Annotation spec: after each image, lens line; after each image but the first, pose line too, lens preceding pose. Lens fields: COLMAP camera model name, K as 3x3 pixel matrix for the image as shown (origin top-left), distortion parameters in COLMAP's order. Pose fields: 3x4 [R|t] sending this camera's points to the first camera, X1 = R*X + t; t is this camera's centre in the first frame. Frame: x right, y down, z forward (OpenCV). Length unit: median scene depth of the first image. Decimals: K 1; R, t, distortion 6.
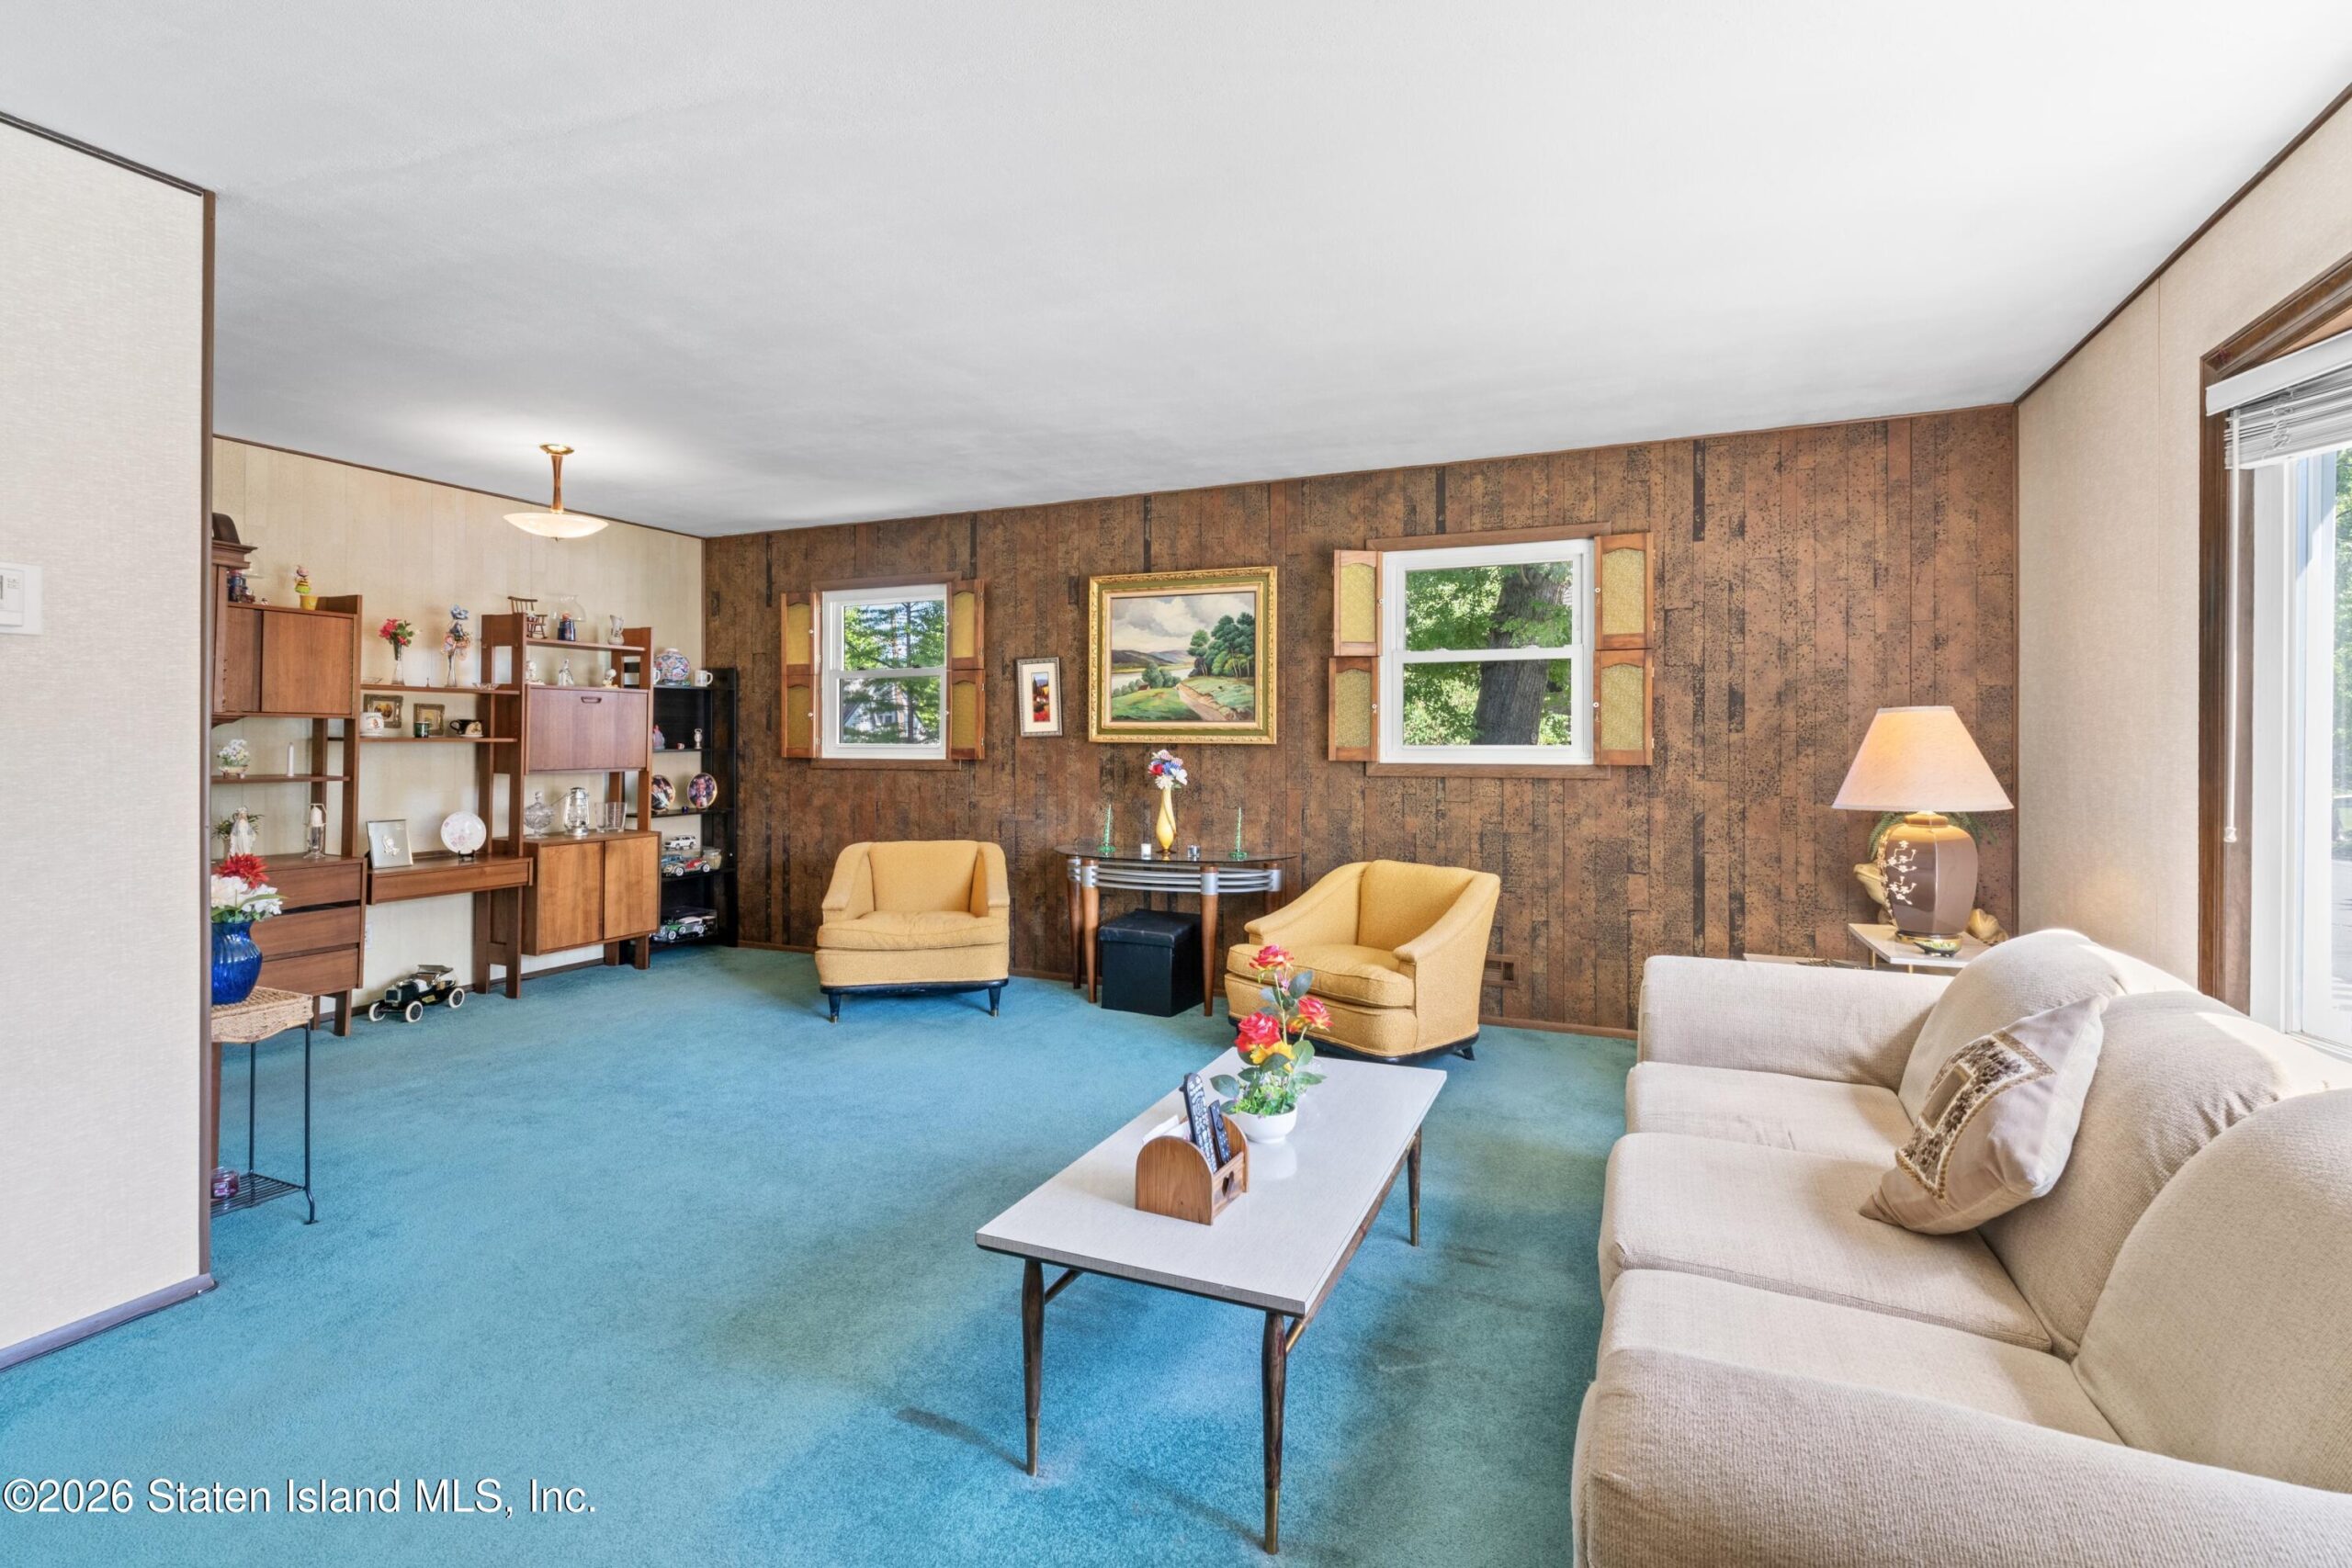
lens RADIAL K [[1128.5, 0, 1204.0], [0, 1128.5, 741.8], [0, 0, 1]] dist [-0.000891, 0.000899]
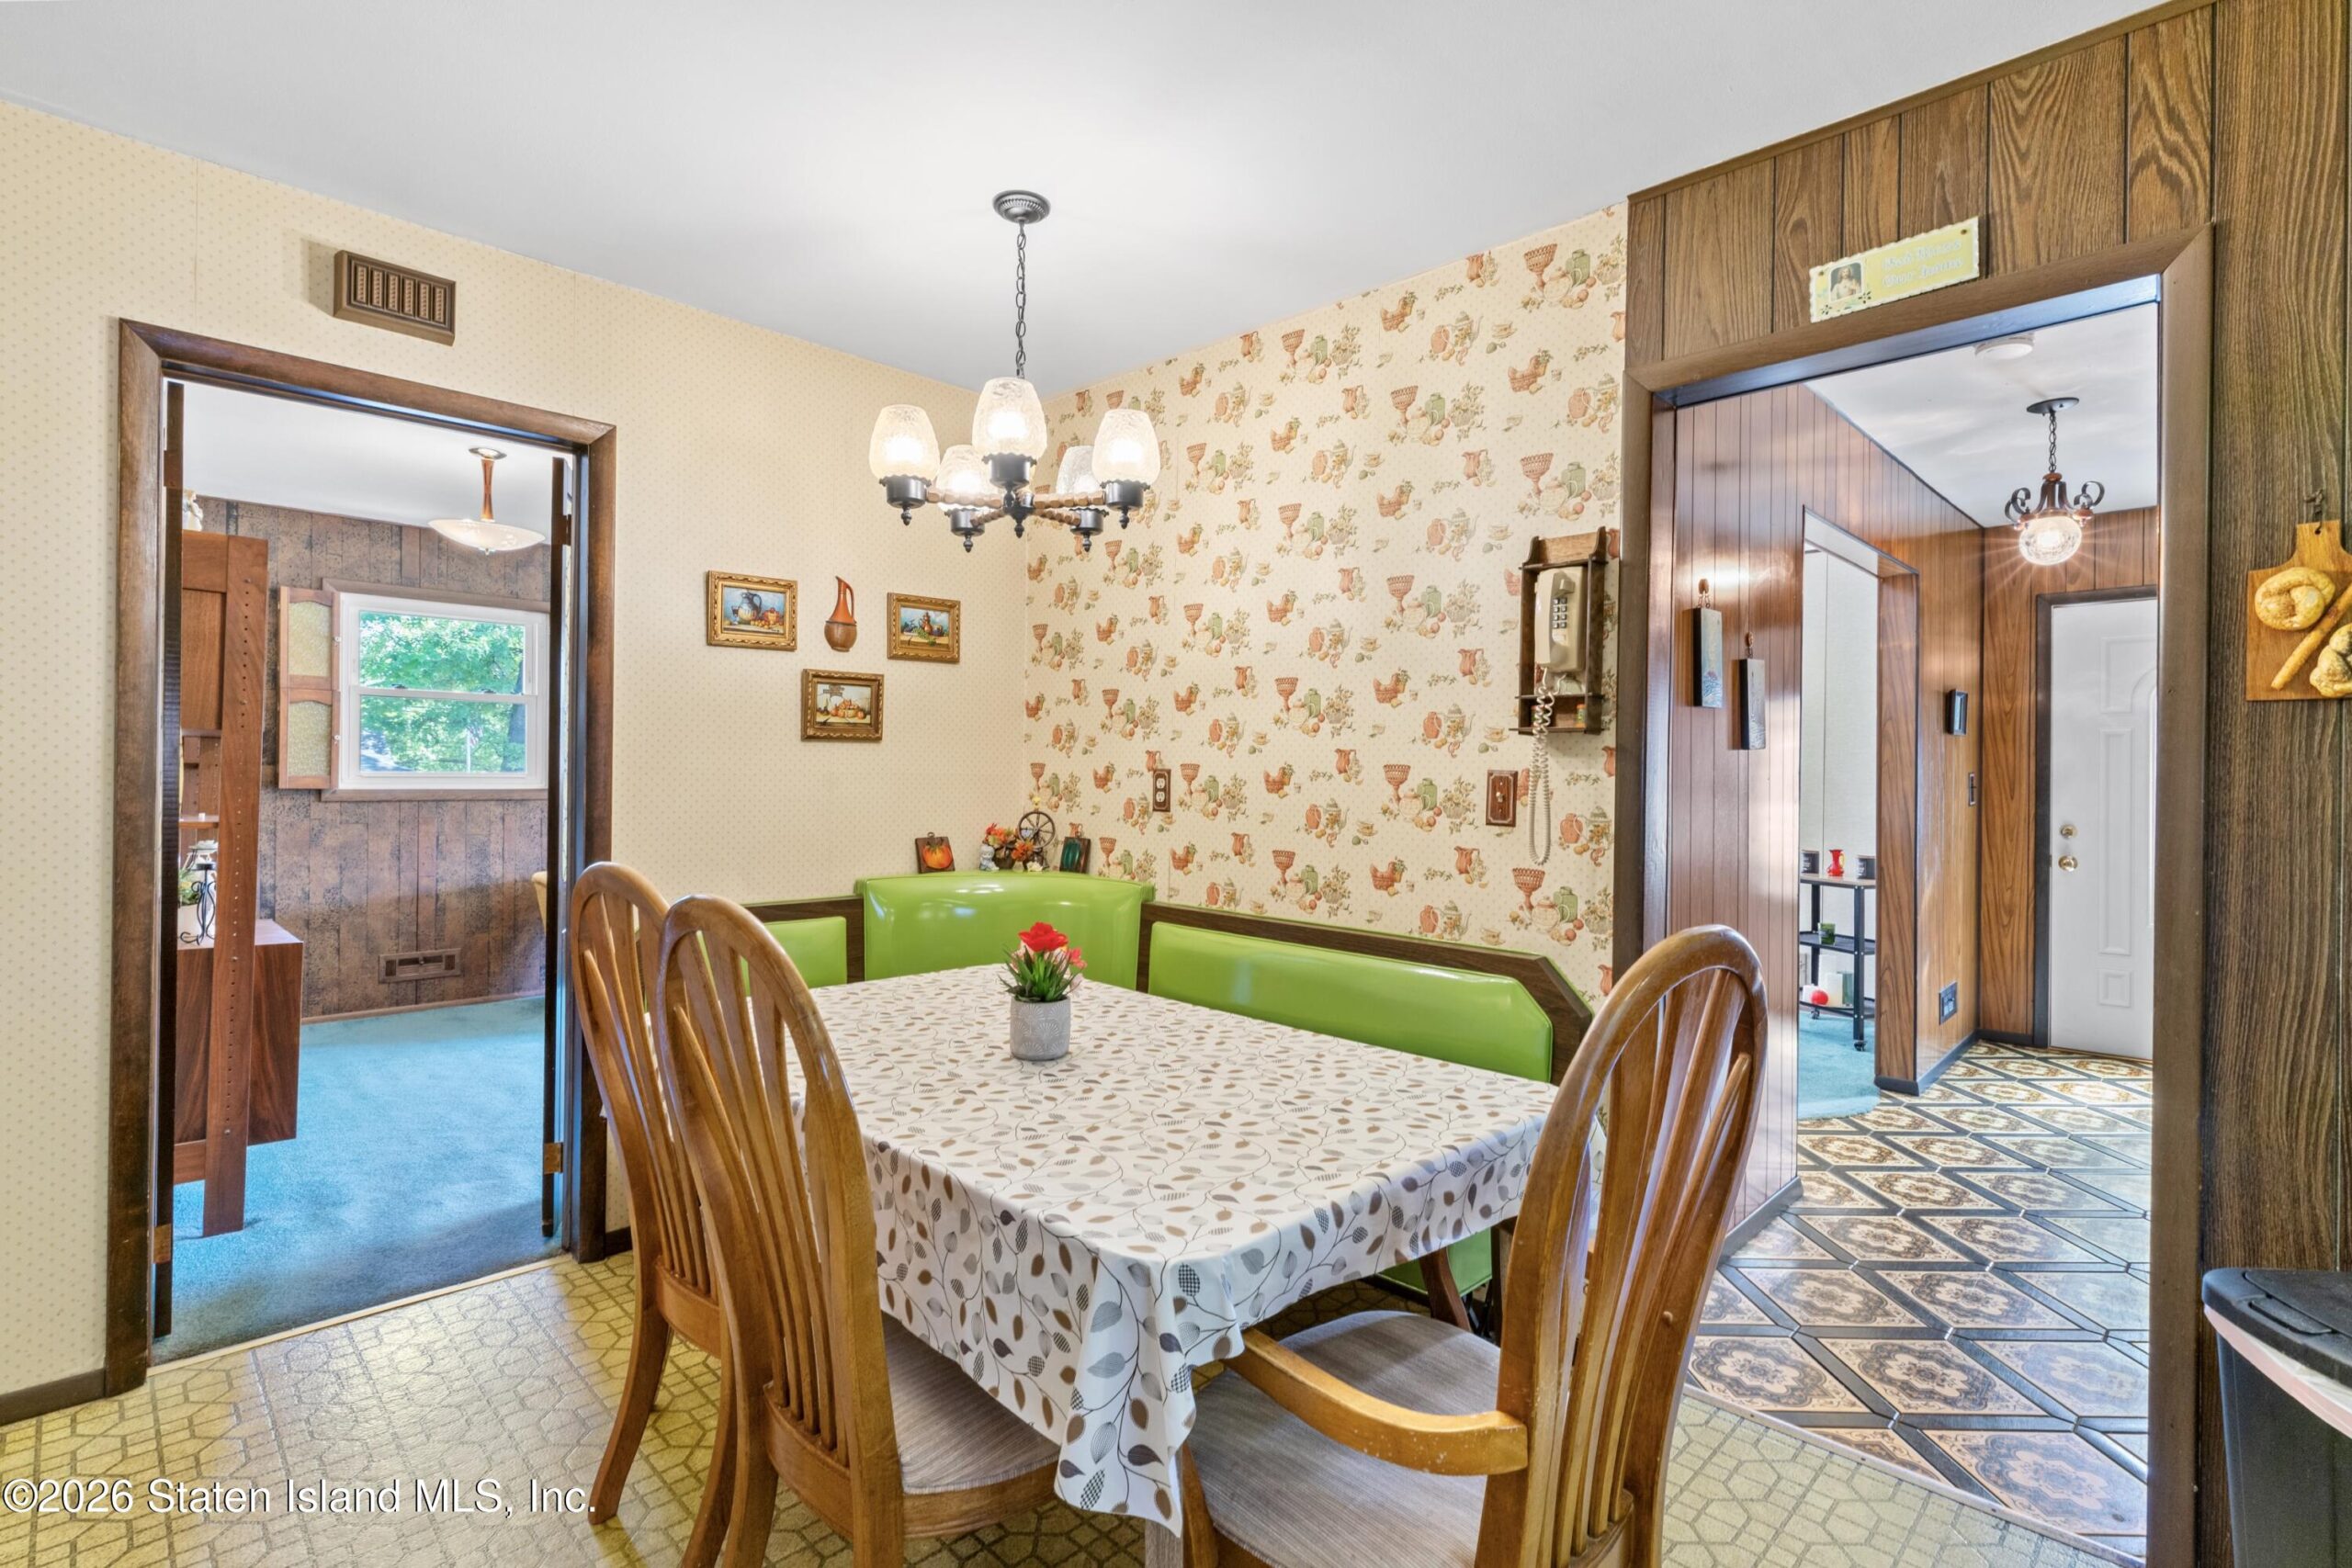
lens RADIAL K [[1128.5, 0, 1178.3], [0, 1128.5, 773.7], [0, 0, 1]] dist [-0.000891, 0.000899]
pose [[0.366892, 0.002339, 0.930261, -0.895277], [-0.010072, 0.999948, 0.001458, -0.004759], [-0.930209, -0.009905, 0.366897, 0.104624]]
